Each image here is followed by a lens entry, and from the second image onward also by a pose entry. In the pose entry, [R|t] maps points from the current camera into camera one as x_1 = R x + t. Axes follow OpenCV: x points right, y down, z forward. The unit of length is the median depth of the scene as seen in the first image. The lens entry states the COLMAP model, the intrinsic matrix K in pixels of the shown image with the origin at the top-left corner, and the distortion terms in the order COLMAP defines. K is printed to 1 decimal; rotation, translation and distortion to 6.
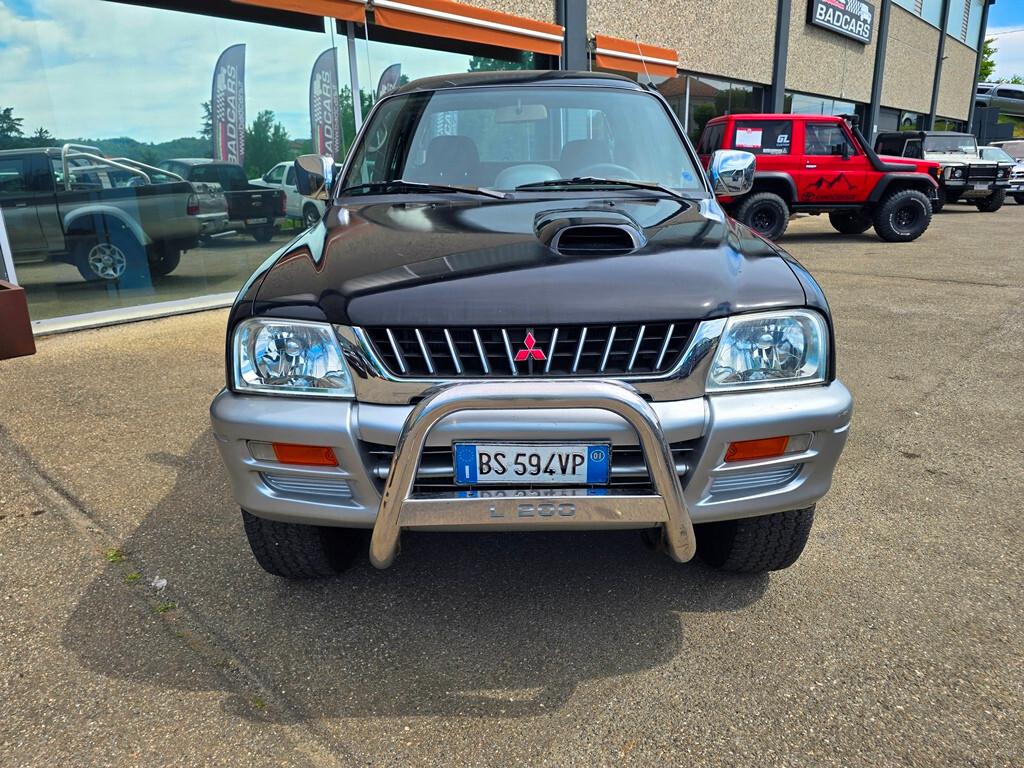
lens RADIAL K [[696.1, 0, 506.8], [0, 696.1, 381.3], [0, 0, 1]] dist [0.037776, -0.034145]
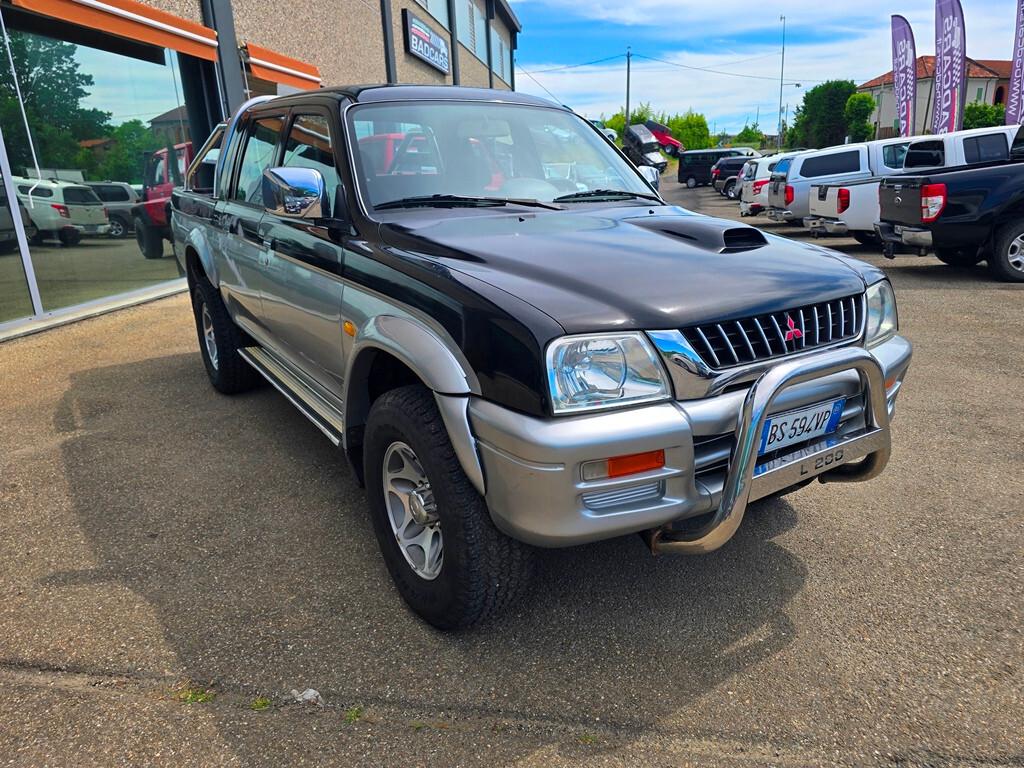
lens RADIAL K [[697.1, 0, 521.2], [0, 697.1, 384.7], [0, 0, 1]] dist [0.033264, -0.027754]
pose [[0.824615, -0.160488, 0.542452, -0.466966], [0.169809, 0.984916, 0.033257, -0.033405], [-0.539607, 0.064689, 0.839428, 0.117577]]
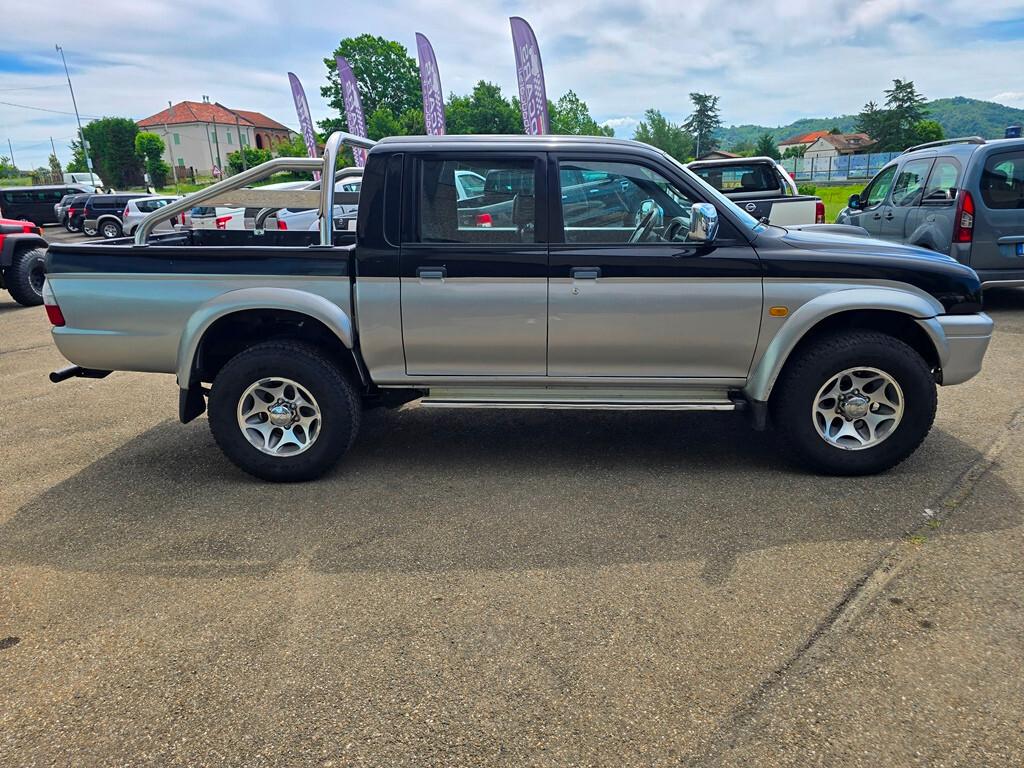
lens RADIAL K [[692.1, 0, 515.3], [0, 692.1, 388.4], [0, 0, 1]] dist [0.037566, -0.031345]
pose [[0.033117, -0.258809, 0.965361, -1.211733], [0.329158, 0.914829, 0.233970, -0.346251], [-0.943694, 0.310008, 0.115486, 1.053777]]
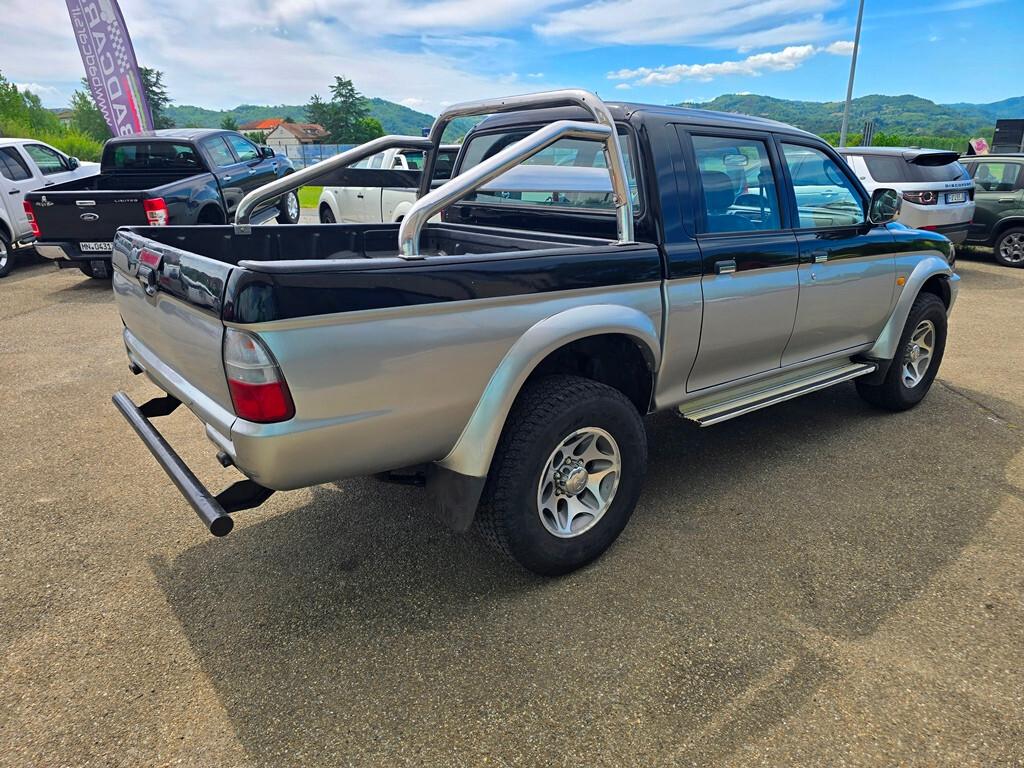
lens RADIAL K [[690.9, 0, 521.9], [0, 690.9, 386.3], [0, 0, 1]] dist [0.036176, -0.029691]
pose [[-0.640516, -0.214027, 0.737517, -0.713076], [0.244081, 0.853840, 0.459762, -0.632019], [-0.728123, 0.474499, -0.494659, 1.899093]]
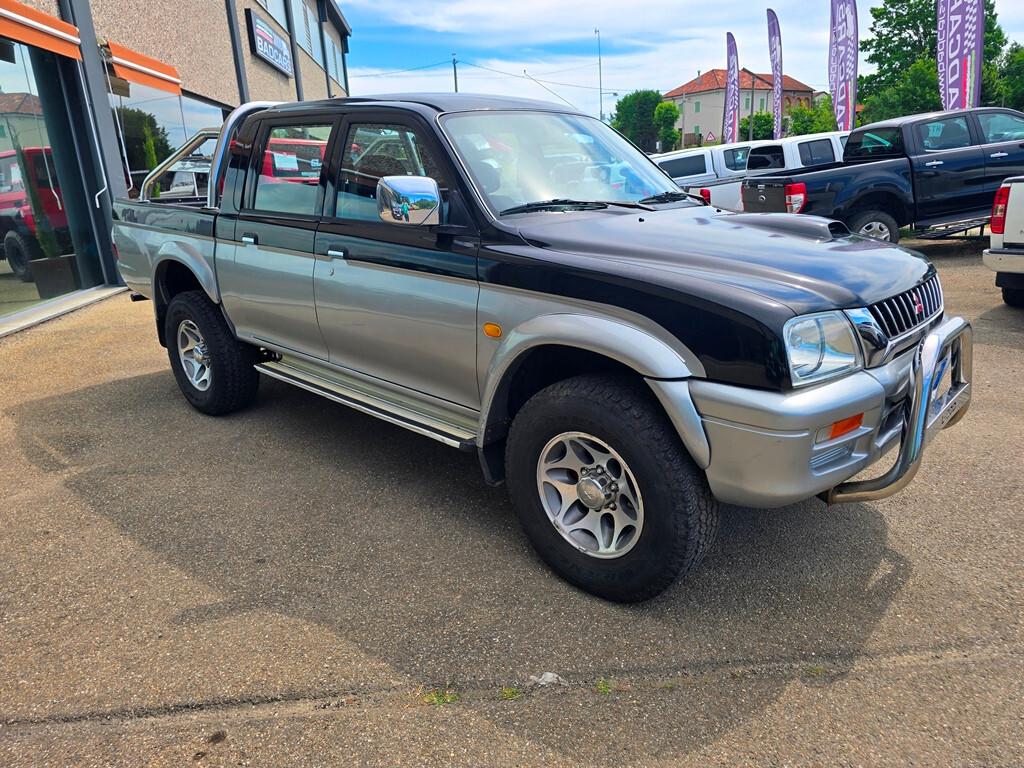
lens RADIAL K [[694.4, 0, 515.2], [0, 694.4, 379.8], [0, 0, 1]] dist [0.037987, -0.031039]
pose [[0.671345, -0.212060, 0.710159, -0.721326], [0.235323, 0.969600, 0.067070, -0.086172], [-0.702794, 0.122089, 0.700839, 0.276166]]
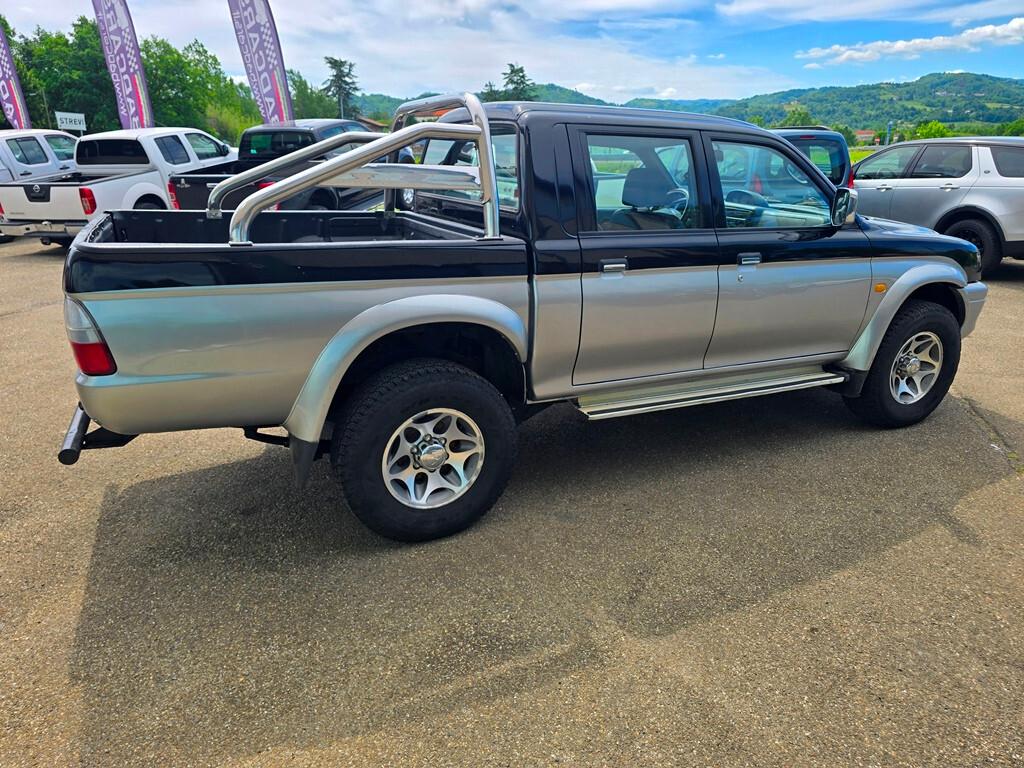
lens RADIAL K [[690.9, 0, 518.0], [0, 690.9, 380.8], [0, 0, 1]] dist [0.031955, -0.028014]
pose [[-0.444563, -0.266560, 0.855166, -0.935234], [0.273255, 0.868831, 0.412873, -0.567847], [-0.853051, 0.417227, -0.313411, 1.660314]]
